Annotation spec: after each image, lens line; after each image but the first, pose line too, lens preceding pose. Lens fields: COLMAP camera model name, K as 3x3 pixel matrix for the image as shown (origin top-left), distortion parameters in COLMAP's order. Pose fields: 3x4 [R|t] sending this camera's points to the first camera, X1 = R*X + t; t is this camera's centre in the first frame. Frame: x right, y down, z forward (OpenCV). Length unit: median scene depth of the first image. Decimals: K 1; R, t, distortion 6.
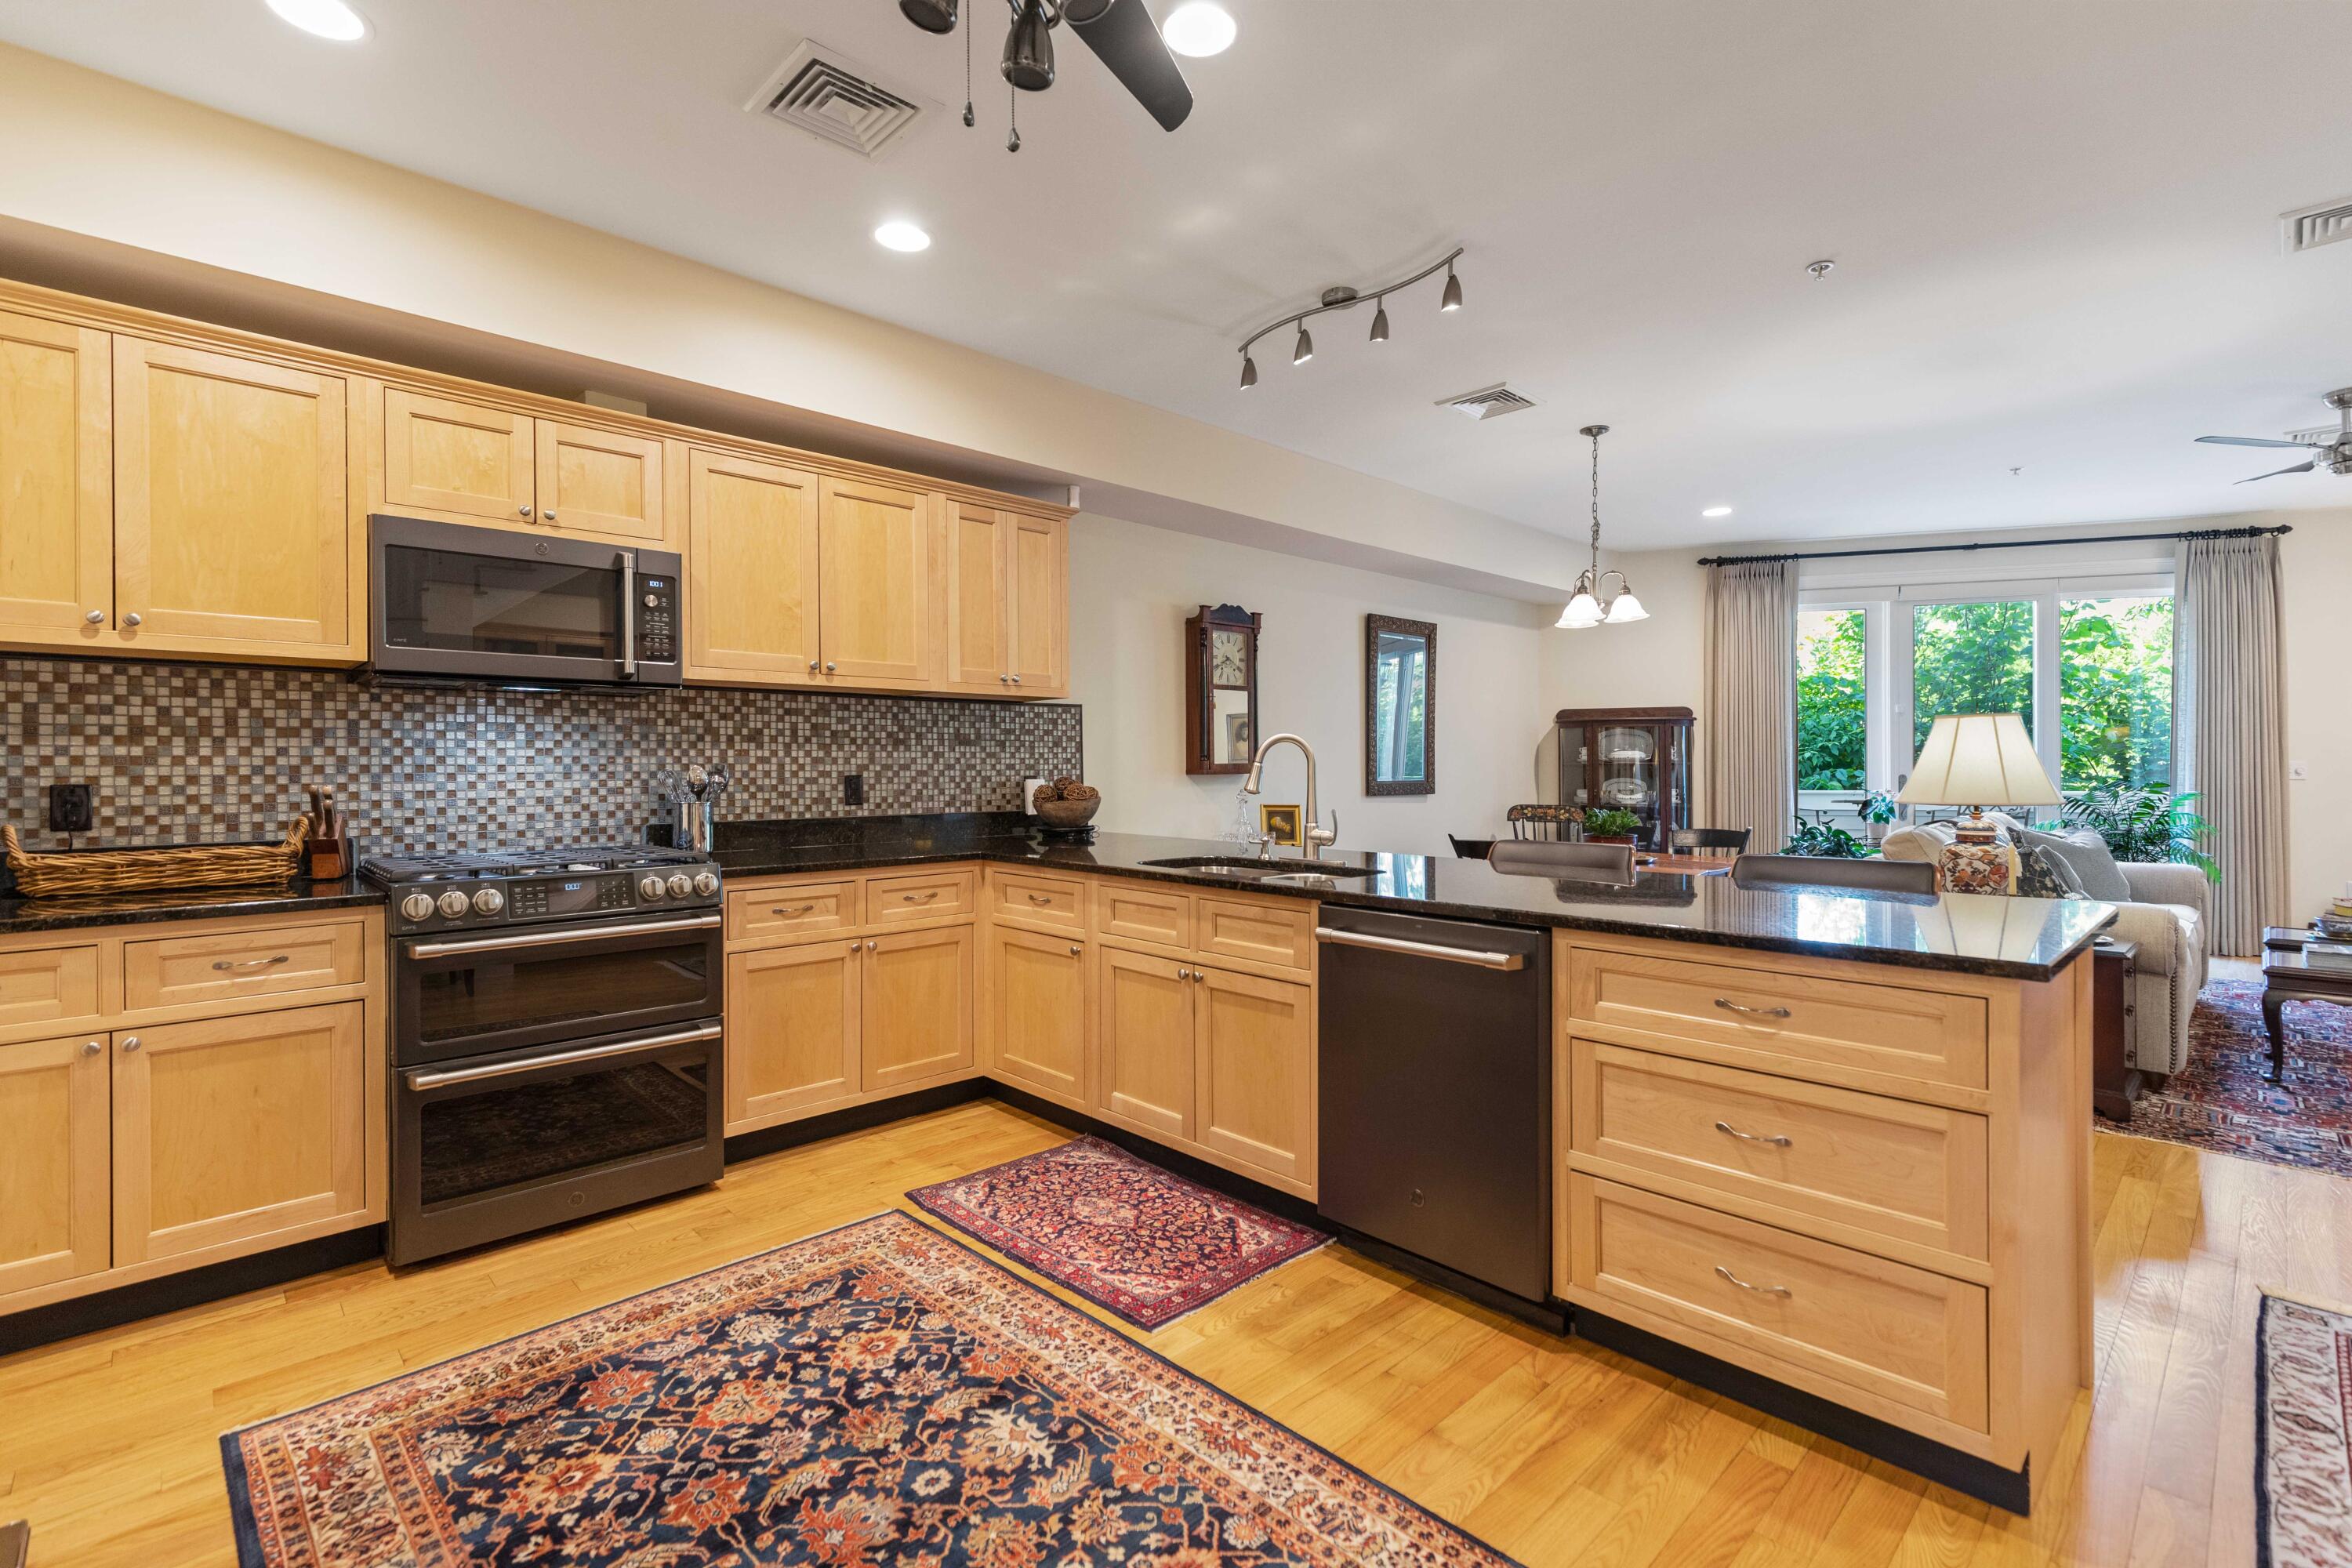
lens RADIAL K [[1059.6, 0, 1185.4], [0, 1059.6, 772.8], [0, 0, 1]] dist [0.003939, -0.000265]
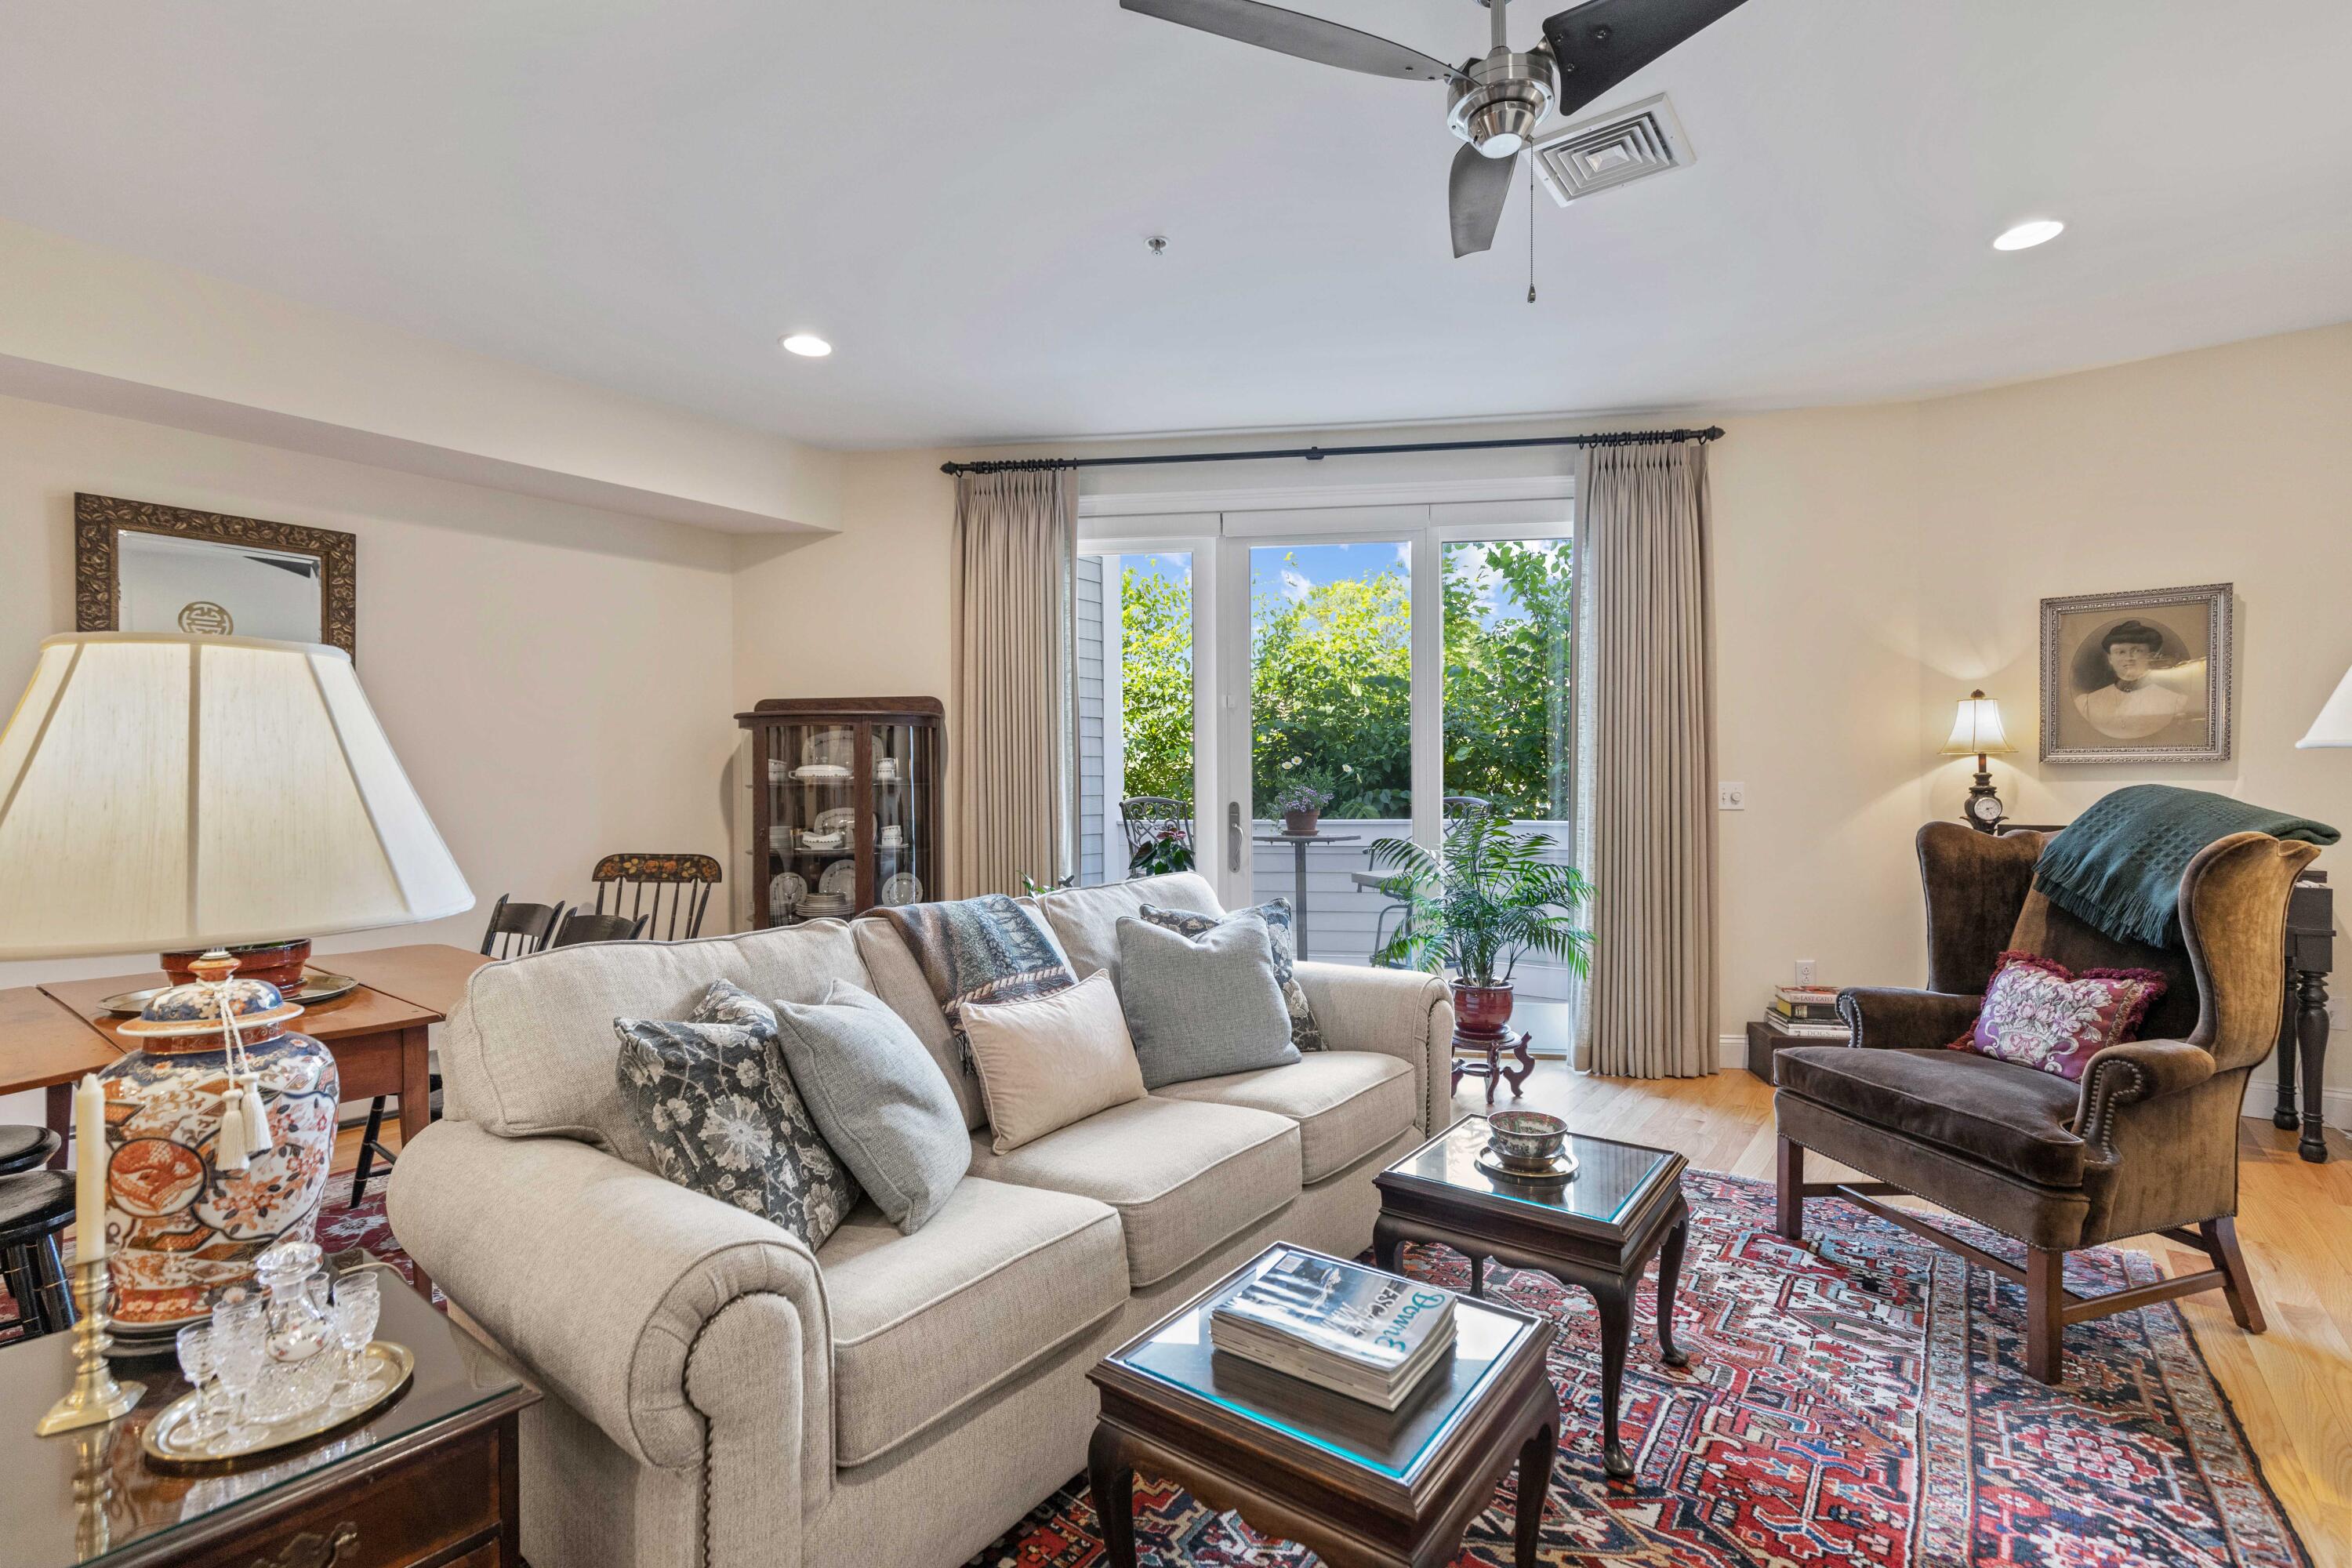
lens RADIAL K [[1059.6, 0, 1187.3], [0, 1059.6, 792.8], [0, 0, 1]] dist [0.003939, -0.000265]
pose [[0.987422, -0.001178, 0.158104, 0.919950], [0.000873, 0.999998, 0.001996, -0.009244], [-0.158106, -0.001833, 0.987421, 0.606643]]
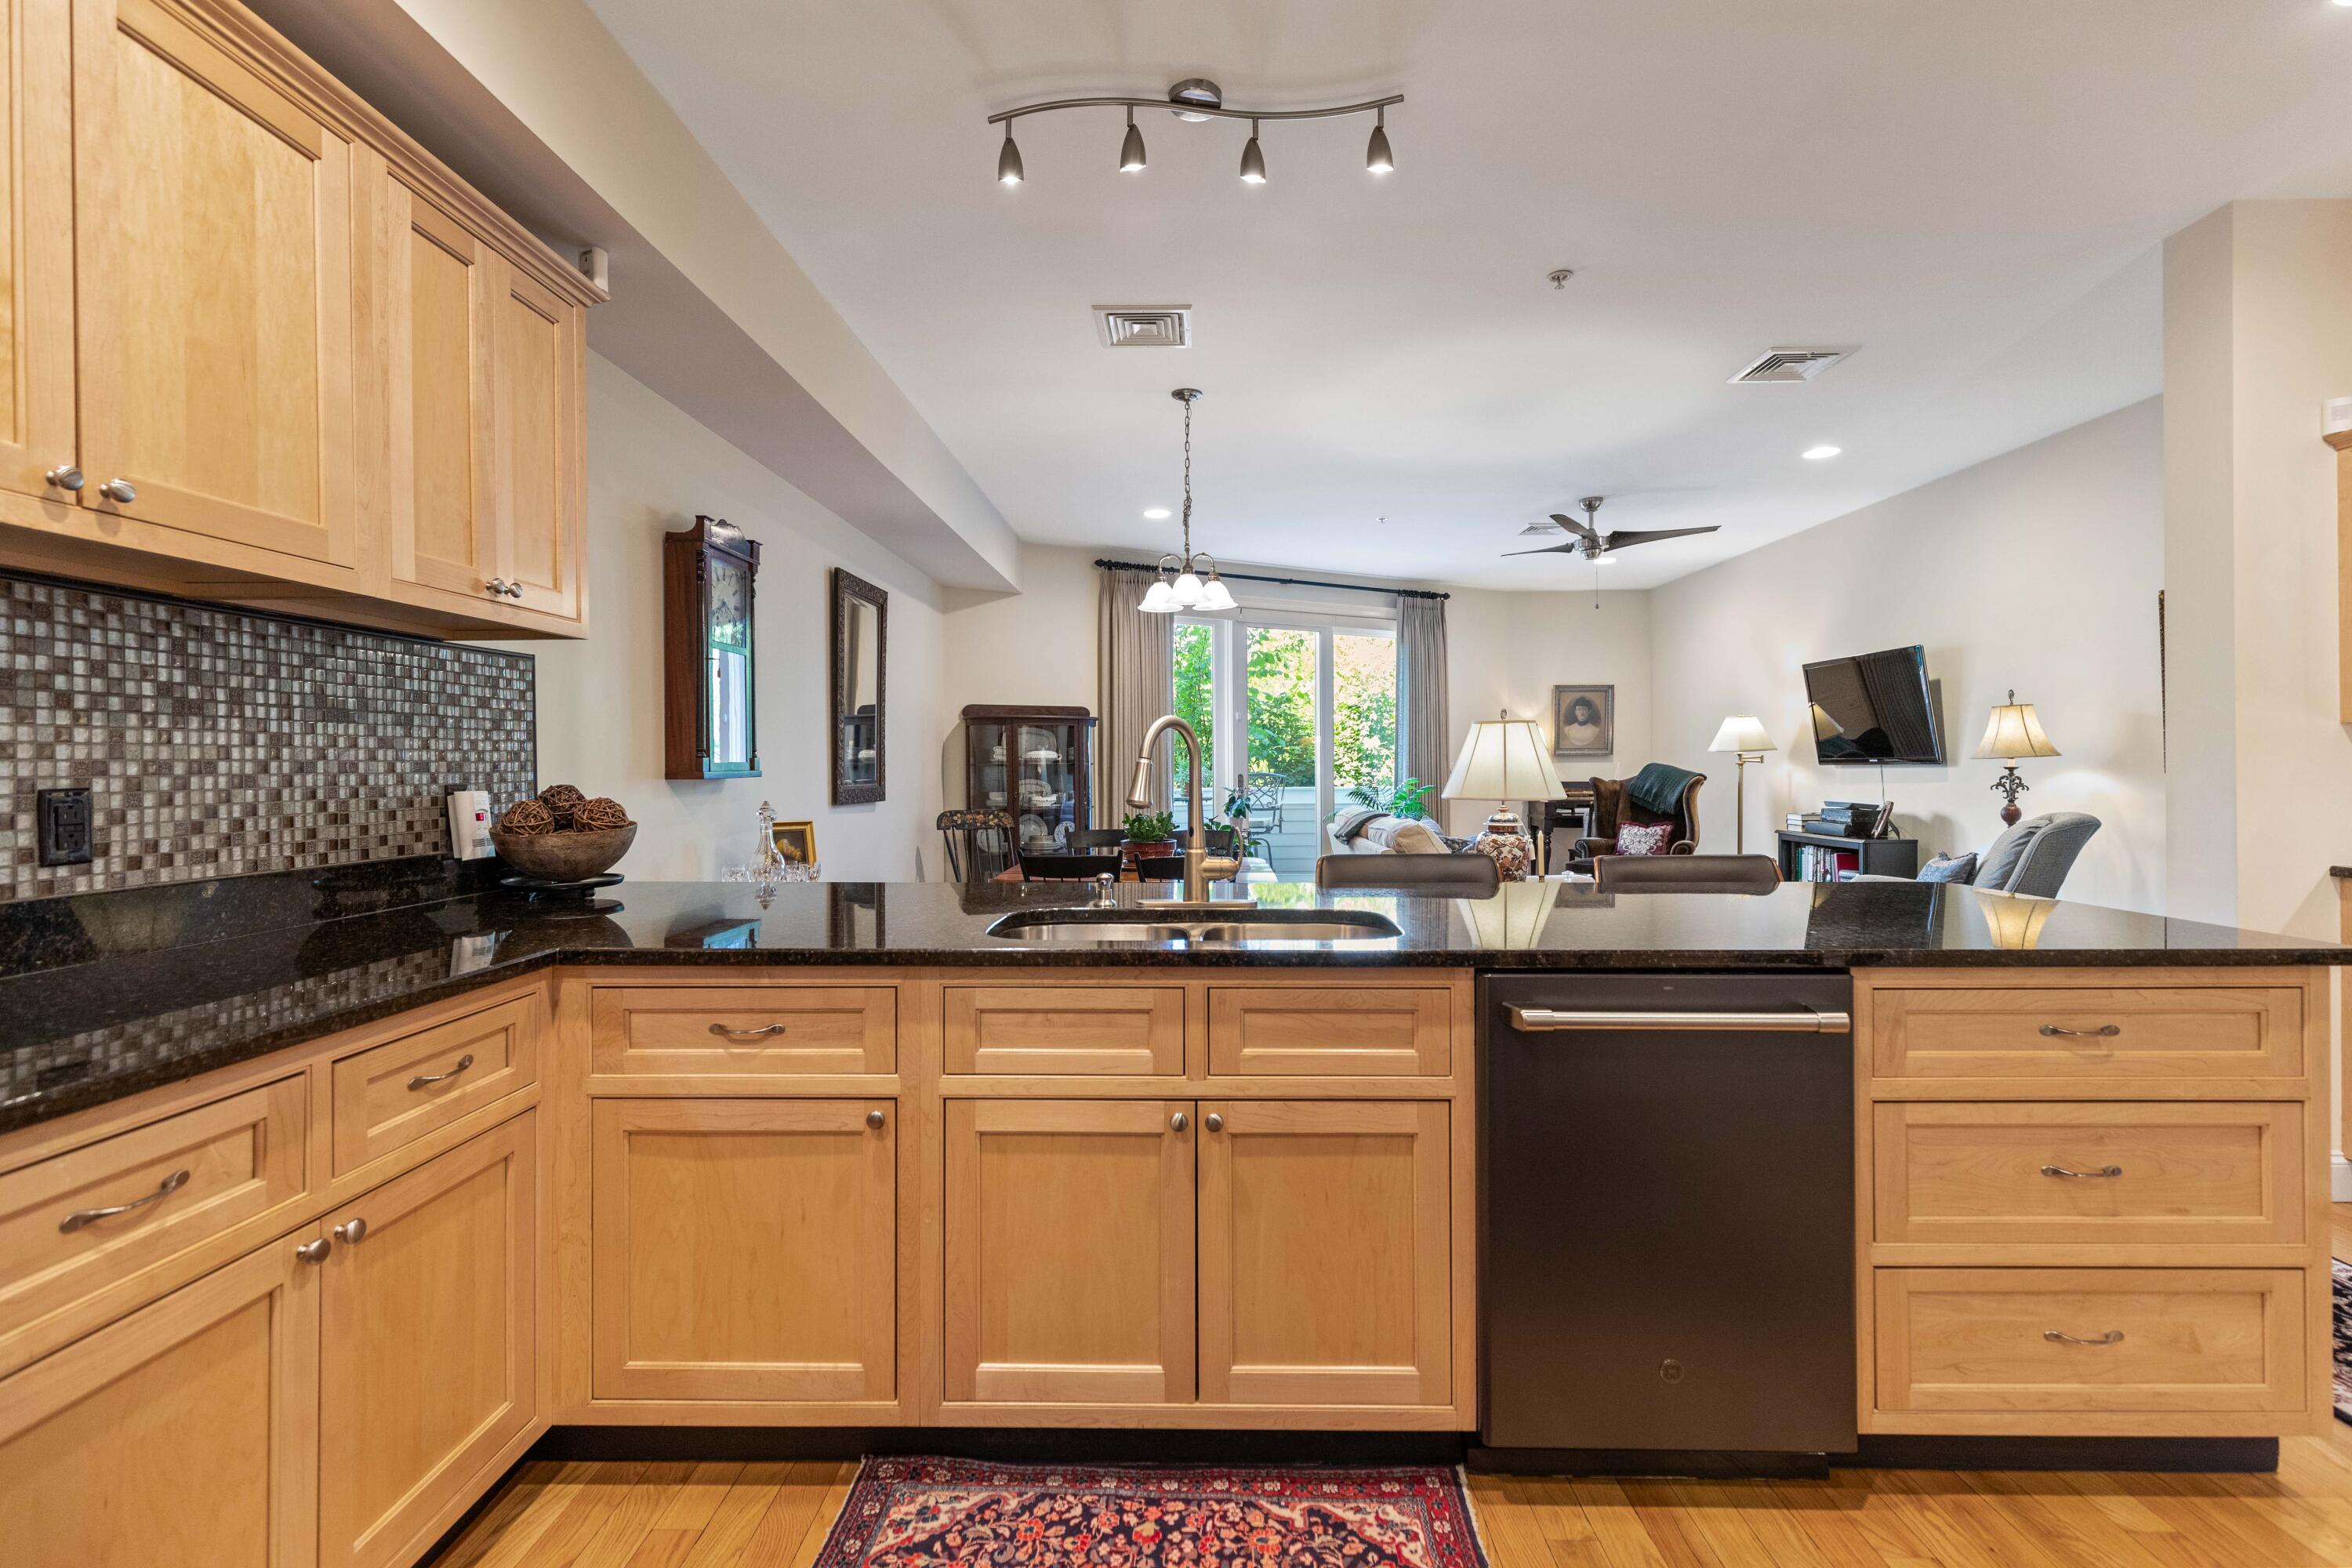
lens RADIAL K [[1059.6, 0, 1188.1], [0, 1059.6, 770.2], [0, 0, 1]] dist [0.003939, -0.000265]
pose [[0.698769, -0.002681, 0.715342, -0.295316], [0.005819, 0.999981, -0.001936, -0.001192], [-0.715323, 0.005515, 0.698772, 0.420141]]
